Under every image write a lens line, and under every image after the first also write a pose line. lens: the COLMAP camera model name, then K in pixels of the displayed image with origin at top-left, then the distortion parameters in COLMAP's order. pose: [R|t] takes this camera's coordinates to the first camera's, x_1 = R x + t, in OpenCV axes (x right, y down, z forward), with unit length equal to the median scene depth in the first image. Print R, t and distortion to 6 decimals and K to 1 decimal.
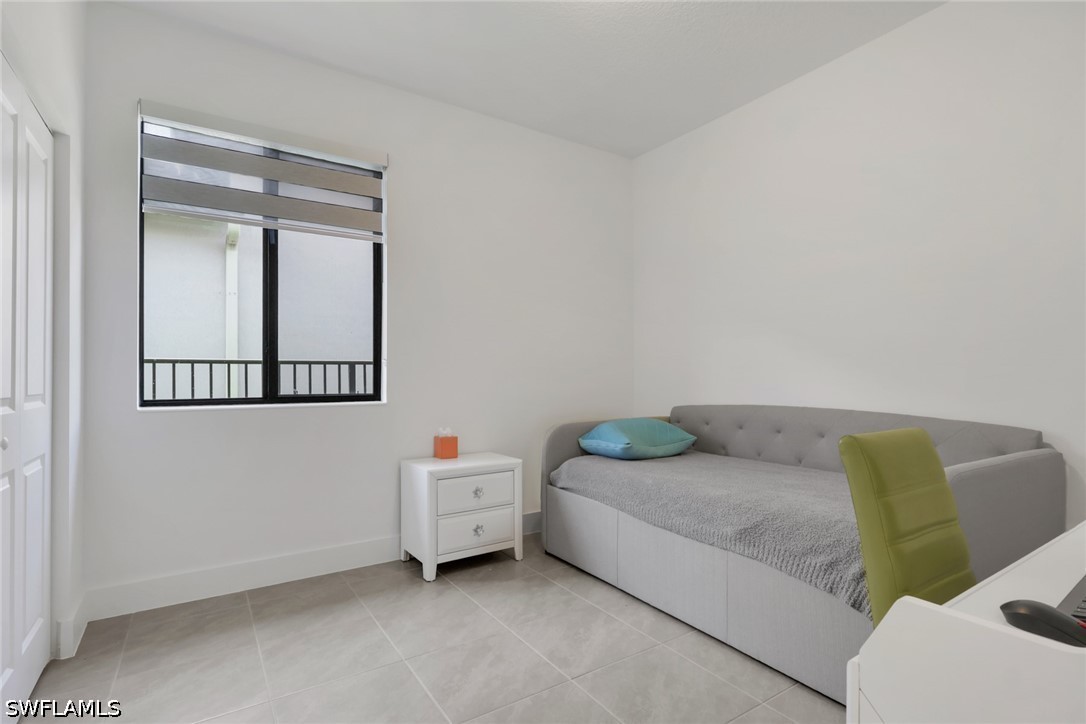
lens RADIAL K [[518.5, 0, 536.5], [0, 518.5, 368.9], [0, 0, 1]] dist [-0.003699, -0.000095]
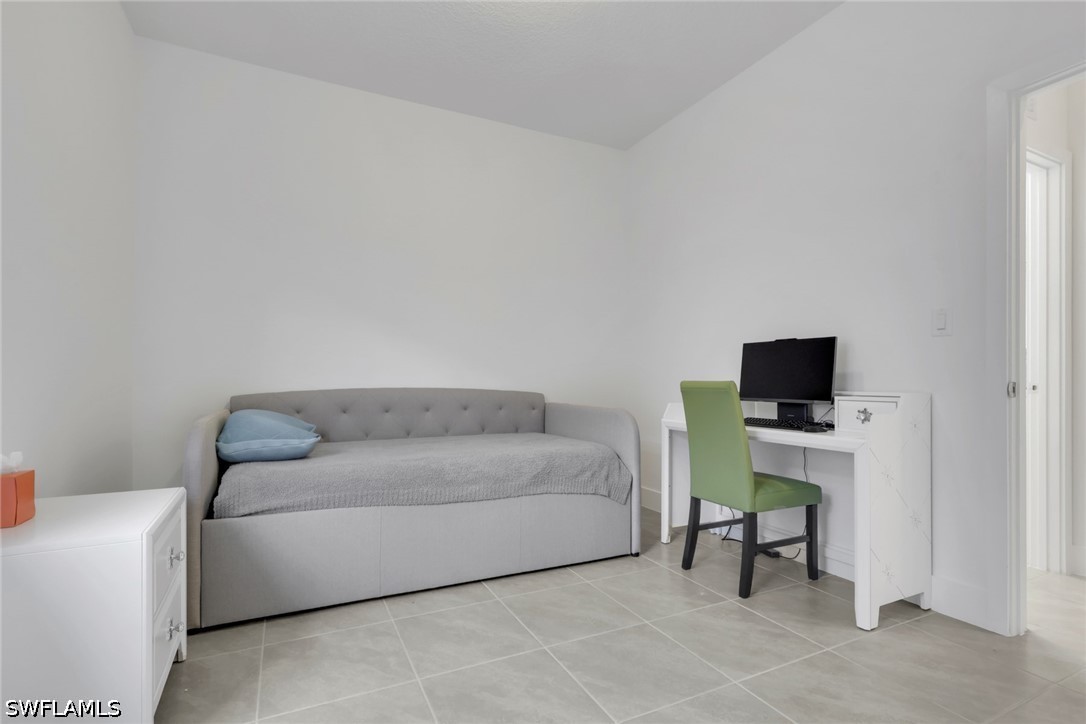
lens RADIAL K [[518.5, 0, 541.4], [0, 518.5, 367.5], [0, 0, 1]] dist [-0.003699, -0.000095]
pose [[0.118919, 0.022542, 0.992648, -0.705468], [-0.018547, 0.999618, -0.020478, 0.056270], [-0.992731, -0.015975, 0.119292, 0.664350]]
